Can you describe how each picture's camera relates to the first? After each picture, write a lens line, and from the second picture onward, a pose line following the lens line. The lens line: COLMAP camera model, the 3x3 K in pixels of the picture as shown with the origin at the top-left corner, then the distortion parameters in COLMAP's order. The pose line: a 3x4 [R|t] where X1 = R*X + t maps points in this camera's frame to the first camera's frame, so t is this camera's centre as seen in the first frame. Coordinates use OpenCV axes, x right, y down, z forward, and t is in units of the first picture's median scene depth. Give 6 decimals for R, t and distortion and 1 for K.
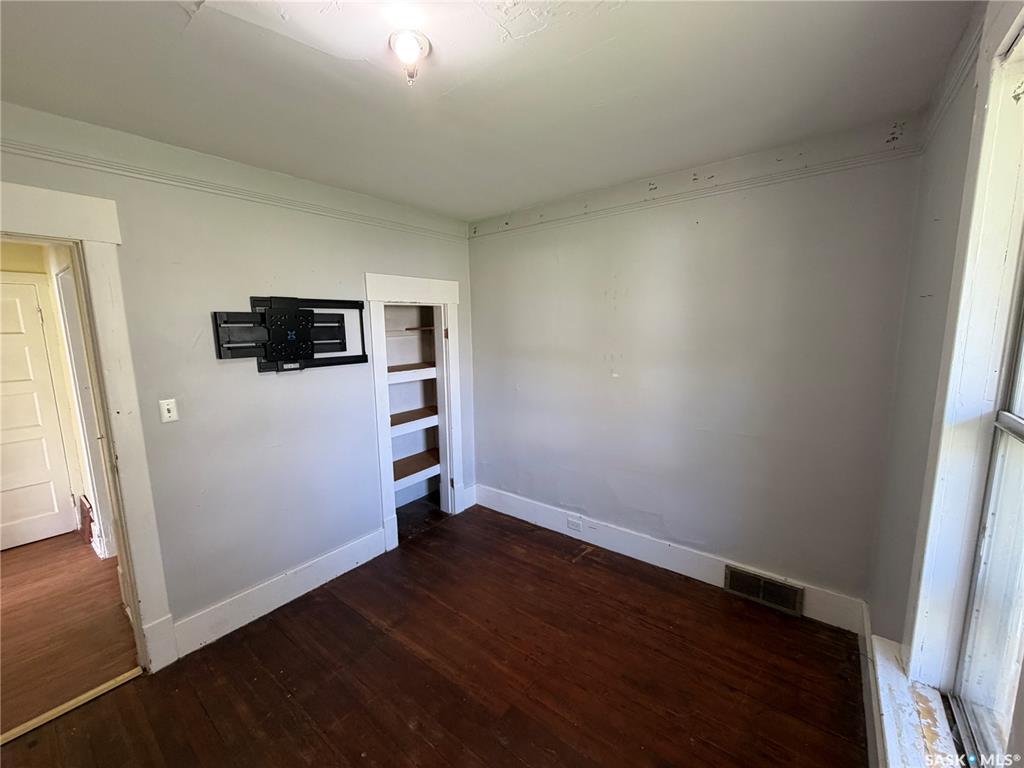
lens RADIAL K [[407.9, 0, 510.6], [0, 407.9, 390.3], [0, 0, 1]] dist [0.000630, -0.000684]
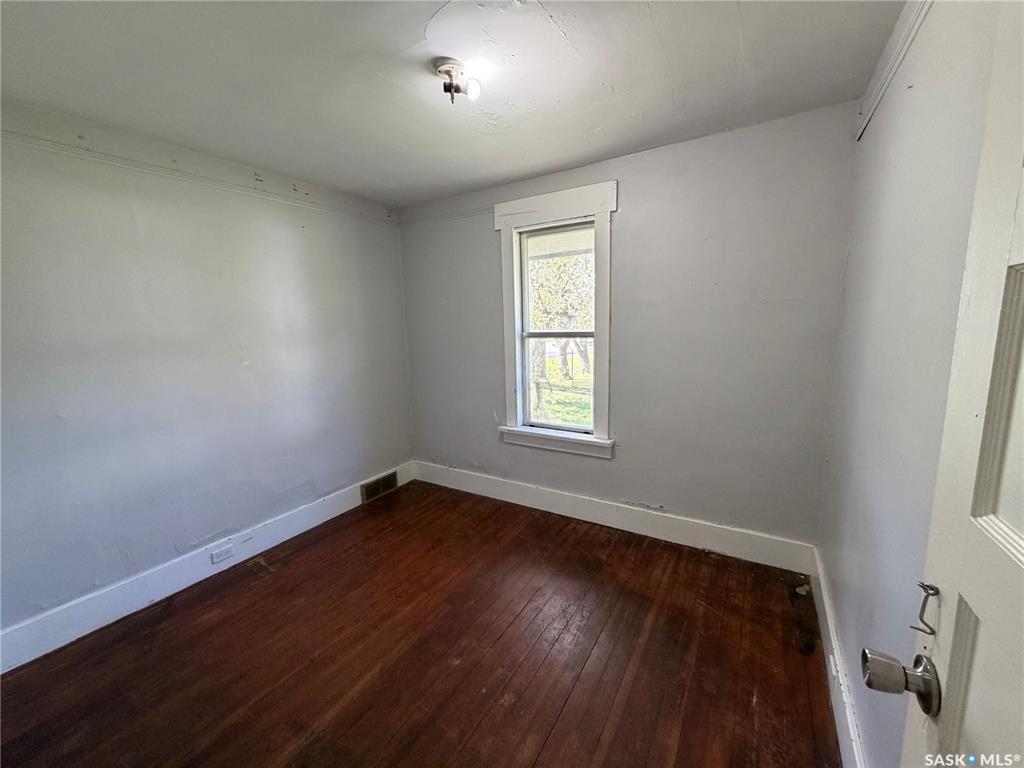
lens RADIAL K [[407.9, 0, 513.6], [0, 407.9, 389.9], [0, 0, 1]] dist [0.000630, -0.000684]
pose [[-0.119028, -0.149668, 0.981546, -0.796855], [0.176672, 0.969605, 0.169272, -0.029054], [-0.977046, 0.193560, -0.088968, 0.525814]]
